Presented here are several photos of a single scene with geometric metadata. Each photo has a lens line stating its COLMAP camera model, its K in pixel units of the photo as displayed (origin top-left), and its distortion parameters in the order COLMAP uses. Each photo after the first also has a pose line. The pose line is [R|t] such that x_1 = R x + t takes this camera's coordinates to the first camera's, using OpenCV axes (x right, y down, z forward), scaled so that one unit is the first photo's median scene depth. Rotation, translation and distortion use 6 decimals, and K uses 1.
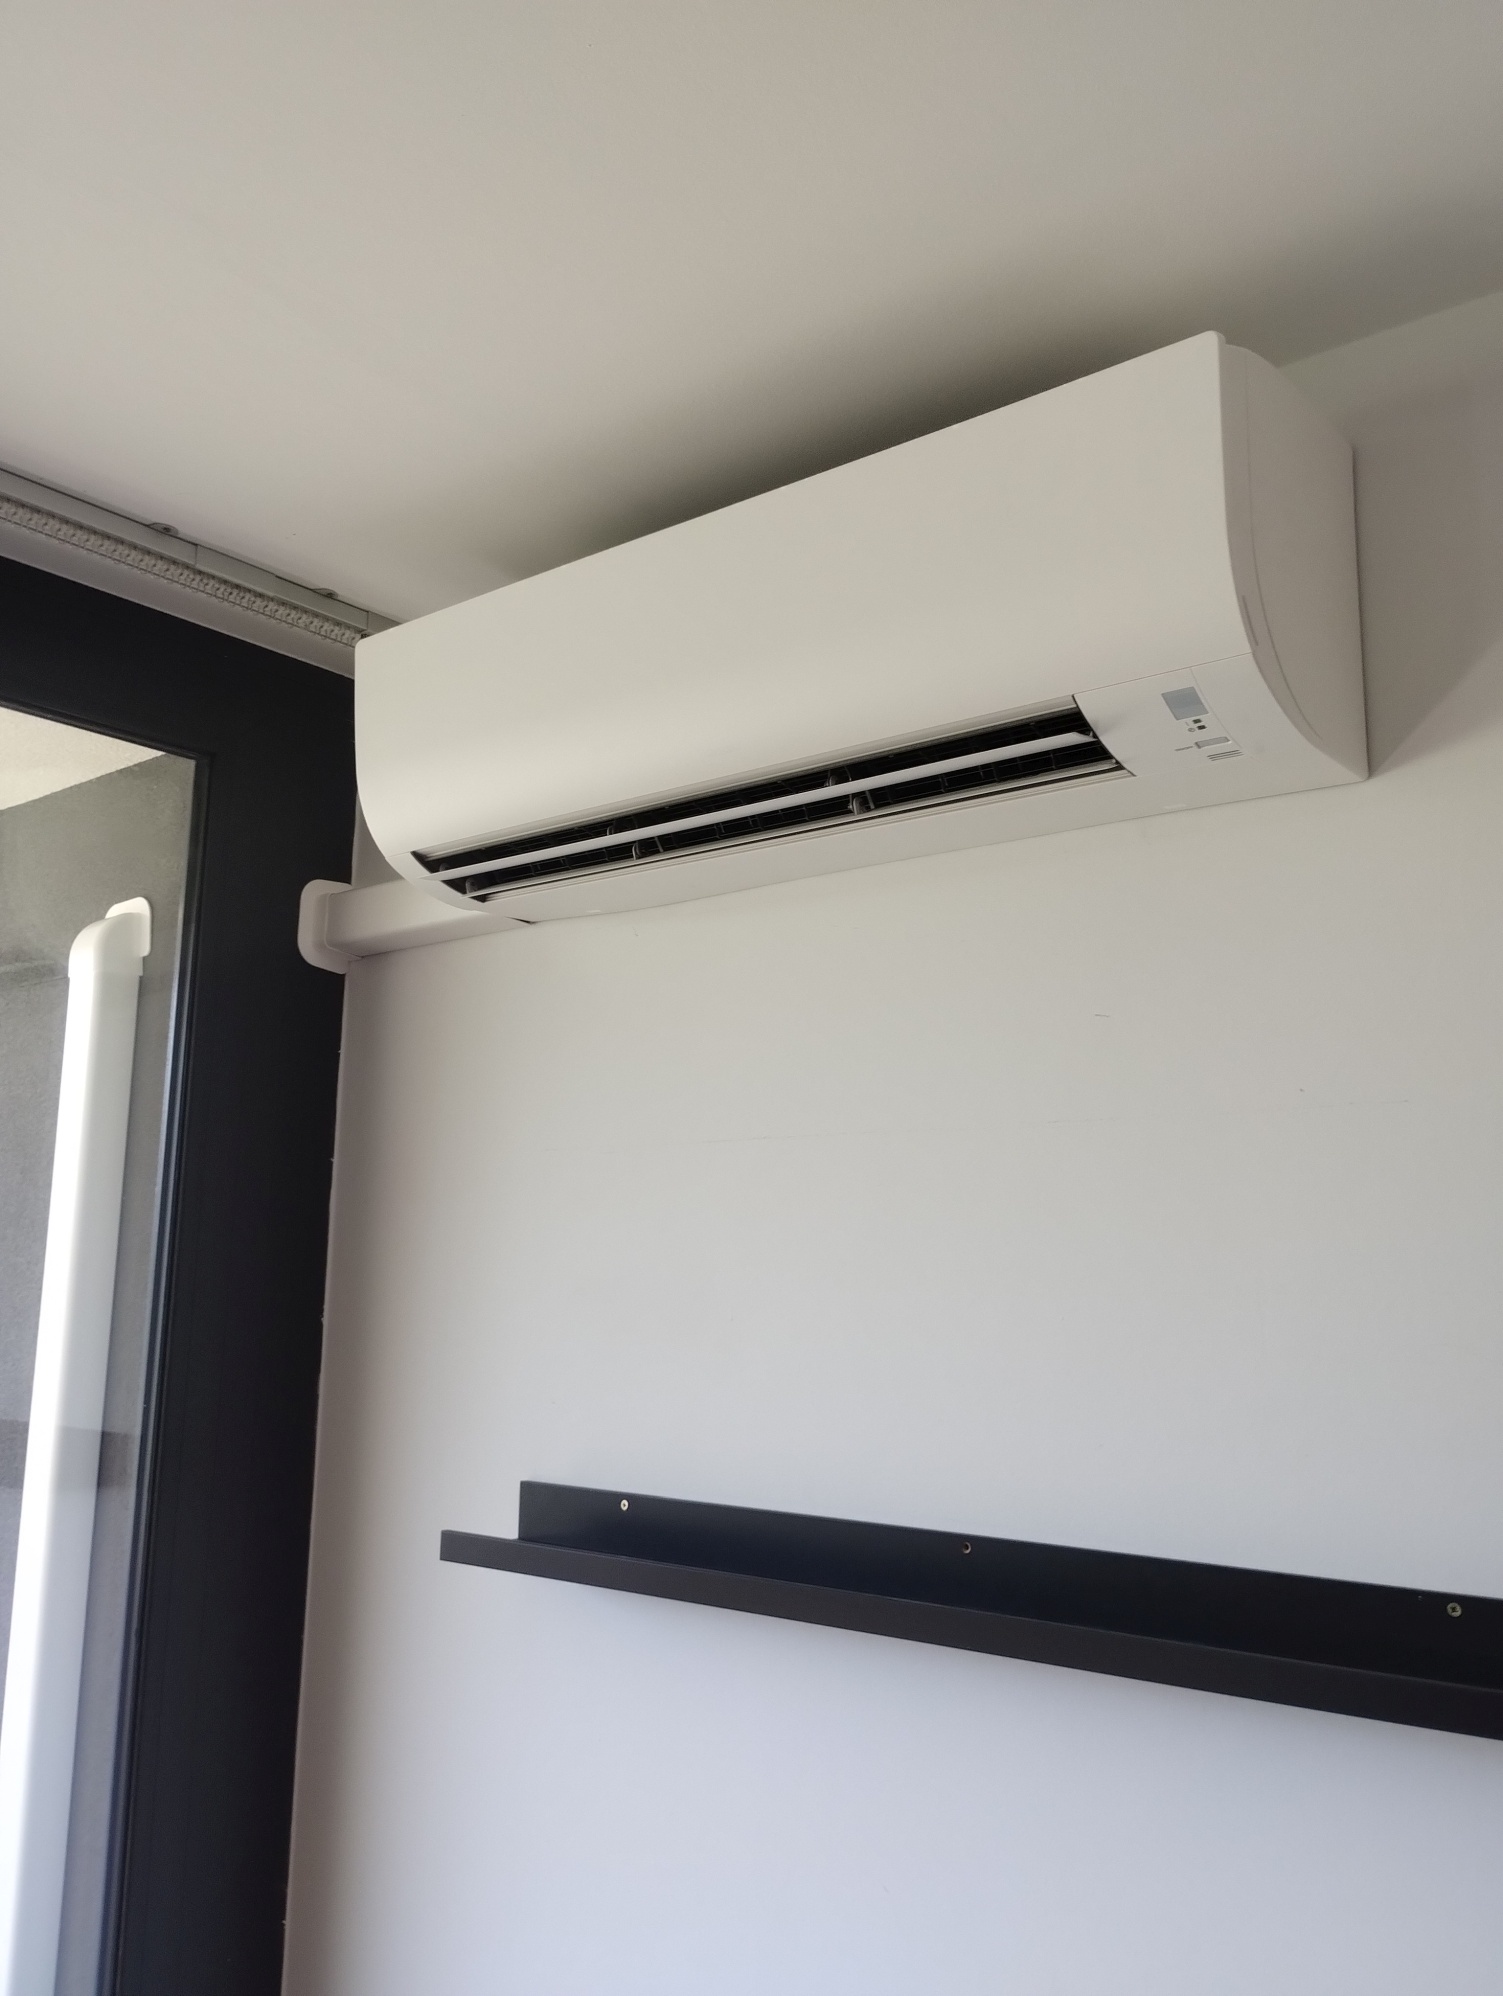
lens RADIAL K [[1604.2, 0, 751.5], [0, 1604.2, 998.0], [0, 0, 1]] dist [-0.007530, -0.004475]
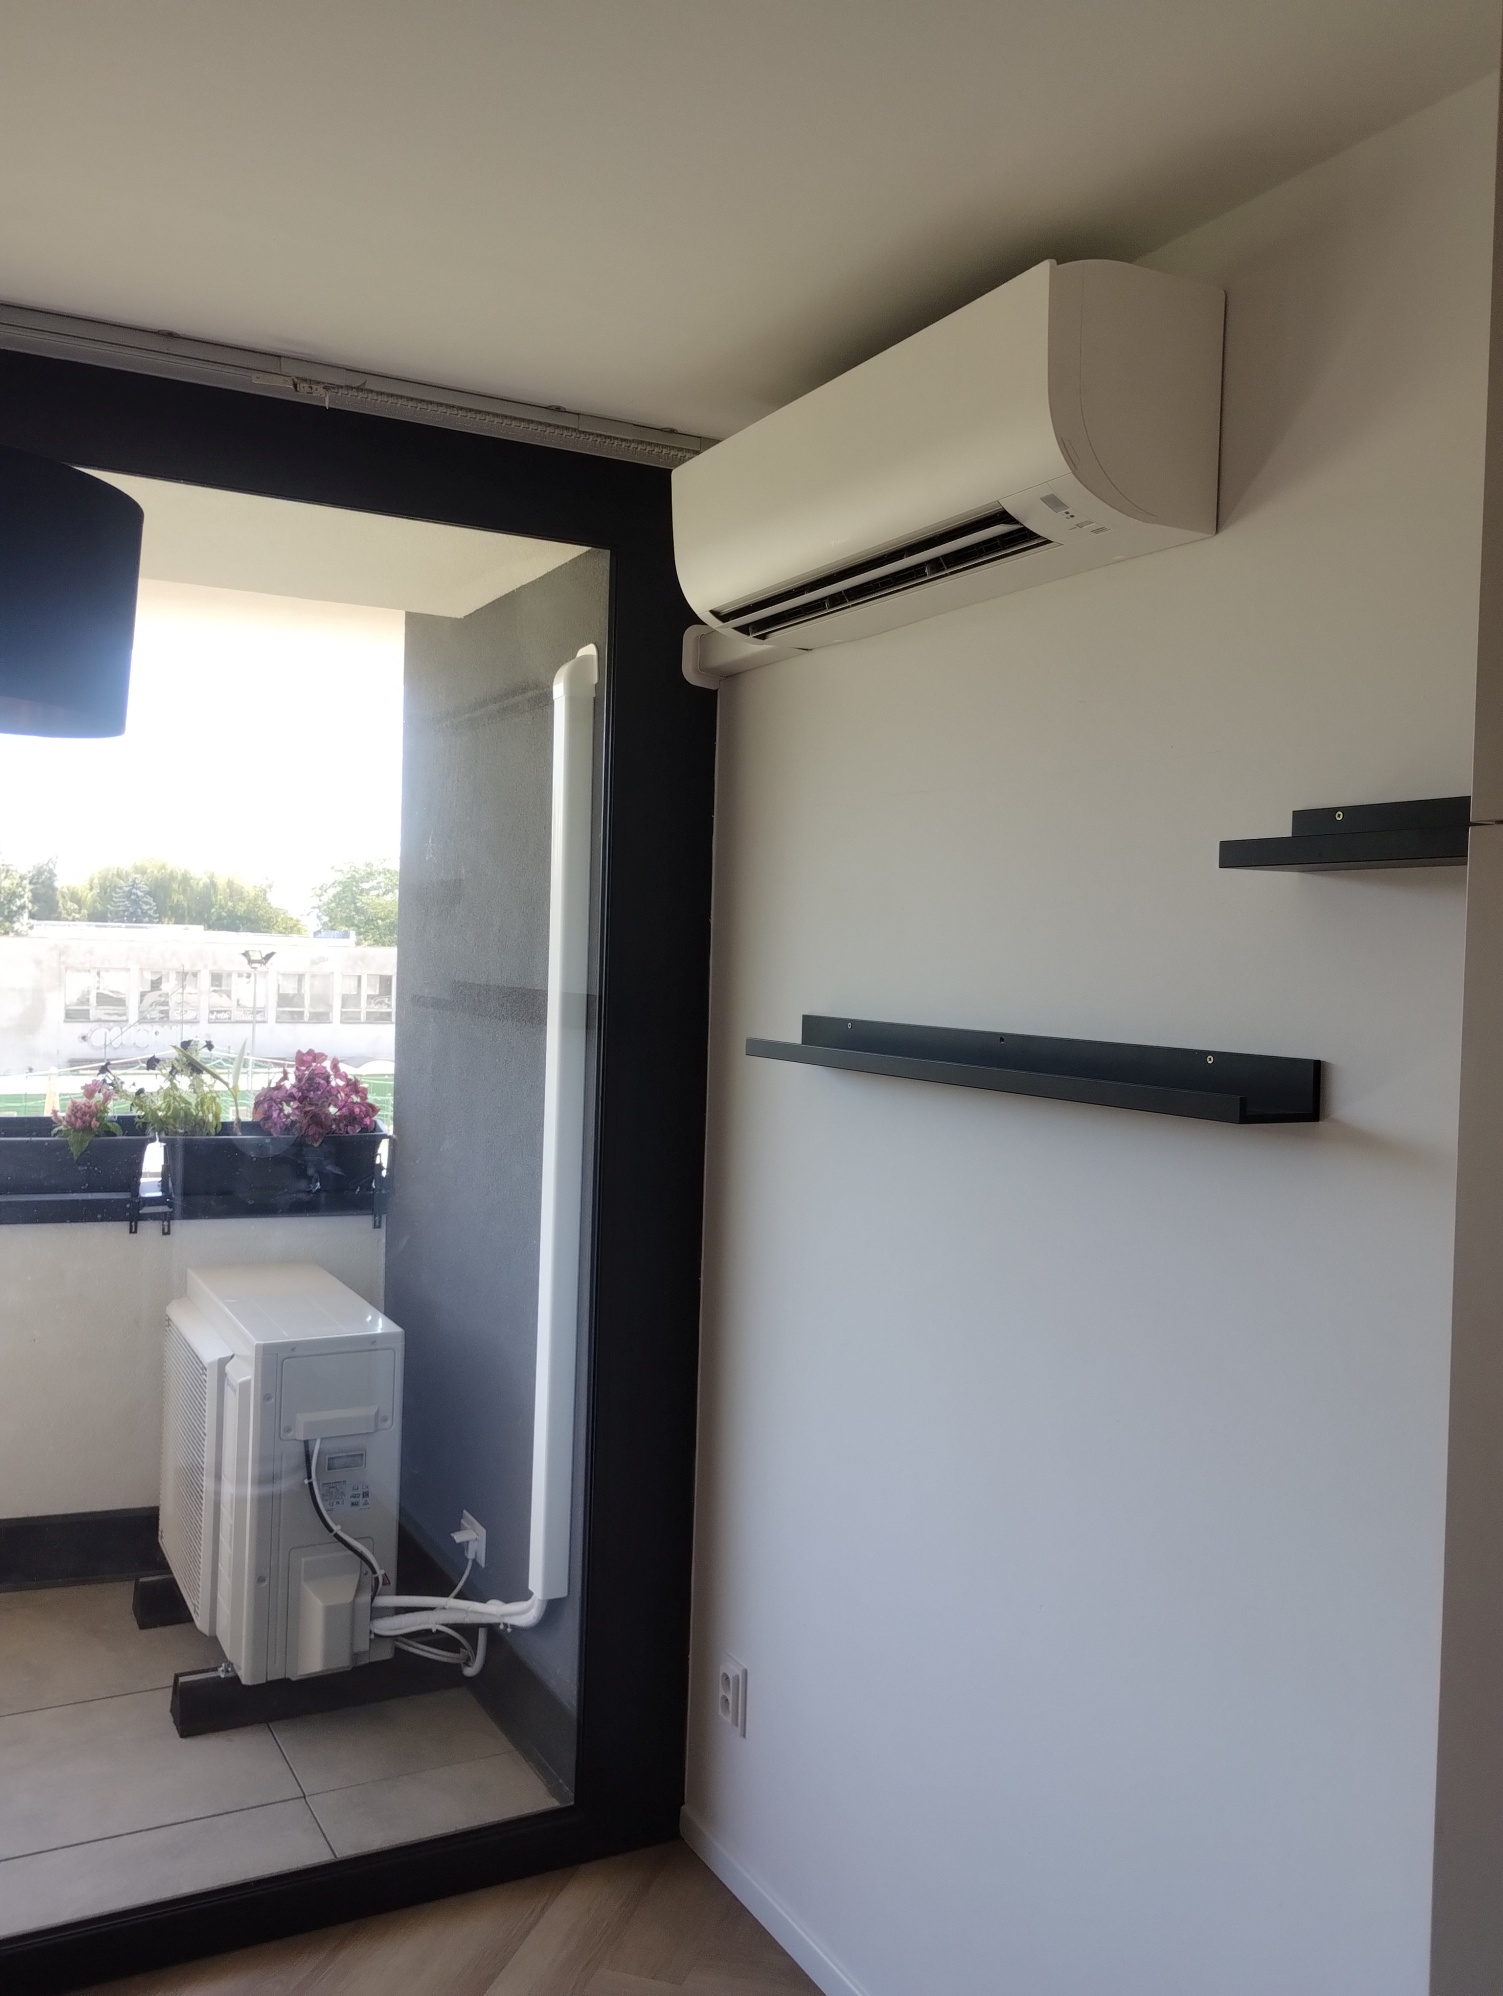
lens RADIAL K [[1643.0, 0, 751.5], [0, 1643.0, 998.0], [0, 0, 1]] dist [0.010663, 0.005587]
pose [[0.918435, 0.026463, -0.394686, 0.453333], [0.048465, 0.982715, 0.178667, -0.005017], [0.392592, -0.183223, 0.901278, -0.474706]]
